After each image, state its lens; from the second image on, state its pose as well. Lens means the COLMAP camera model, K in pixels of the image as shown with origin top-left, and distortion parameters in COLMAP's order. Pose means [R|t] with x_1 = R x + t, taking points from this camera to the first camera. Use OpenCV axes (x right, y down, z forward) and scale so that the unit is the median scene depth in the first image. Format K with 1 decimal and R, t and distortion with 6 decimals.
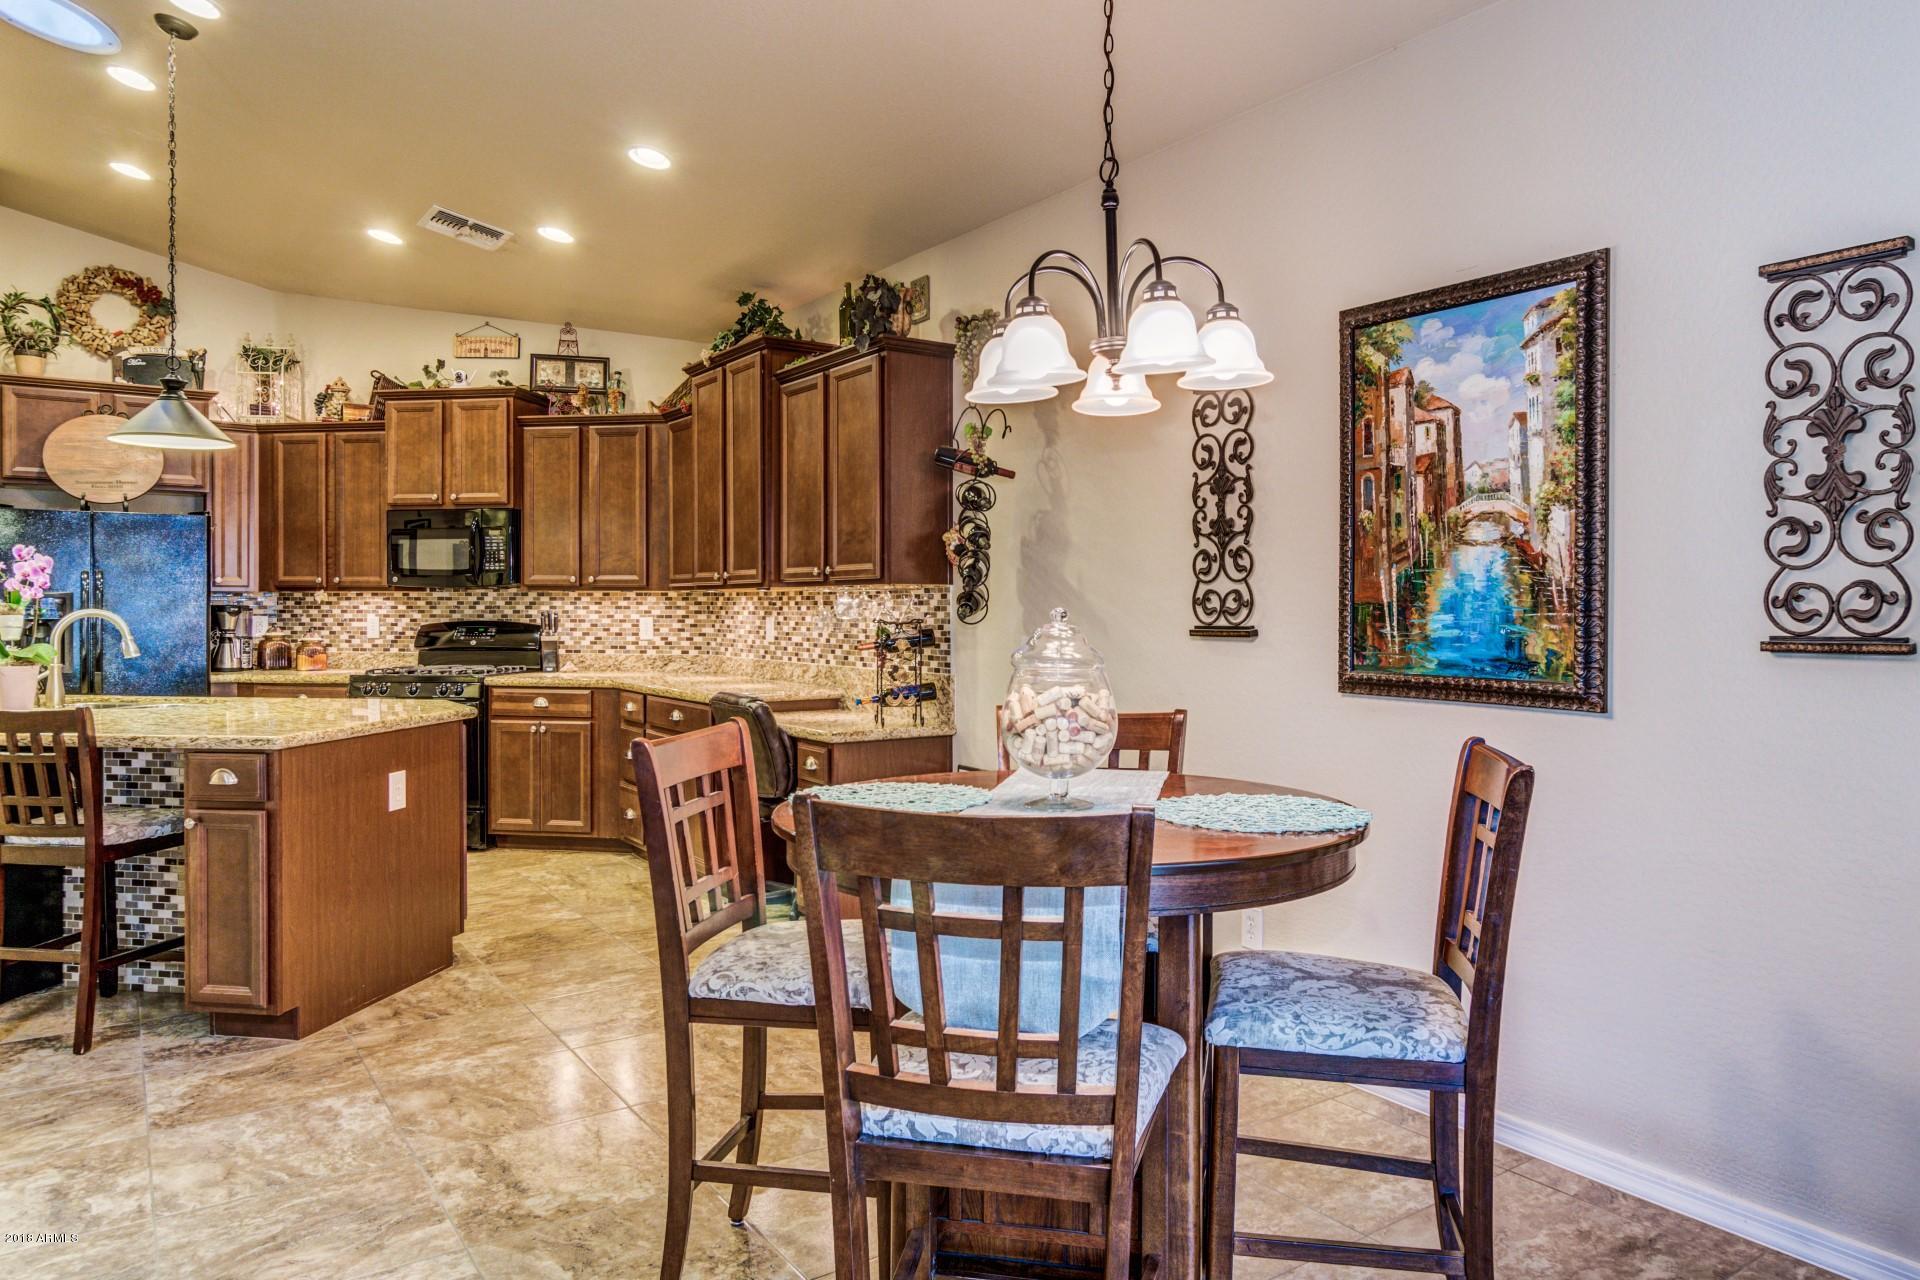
lens RADIAL K [[1343.3, 0, 953.6], [0, 1343.3, 625.9], [0, 0, 1]] dist [0.006813, 0.004325]
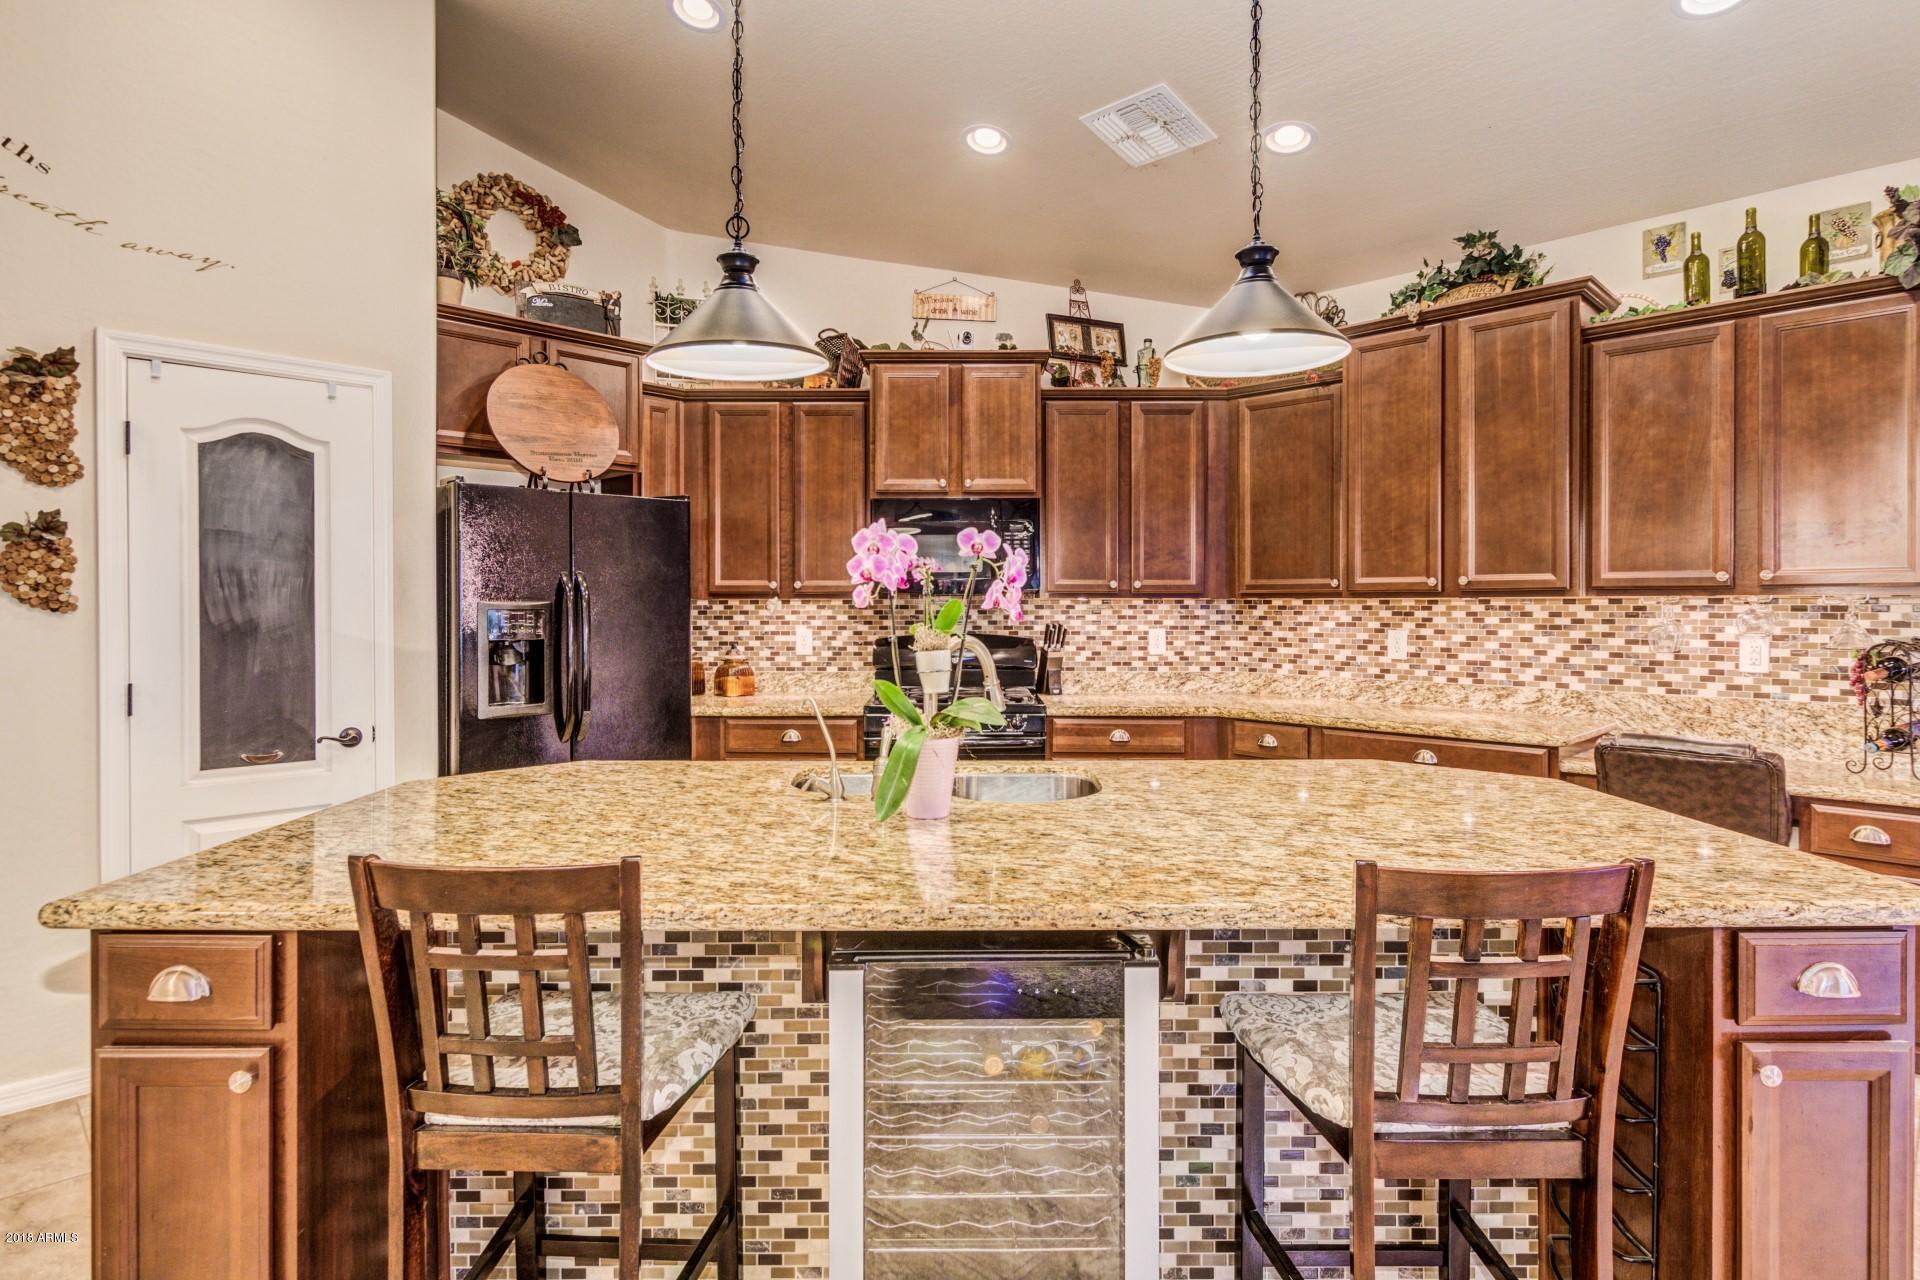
lens RADIAL K [[1095.8, 0, 959.9], [0, 1095.8, 625.9], [0, 0, 1]] dist [0.014707, 0.000328]
pose [[0.983923, -0.005335, 0.178512, -0.480813], [0.004485, 0.999977, 0.005168, -0.012460], [-0.178536, -0.004284, 0.983924, 0.333962]]
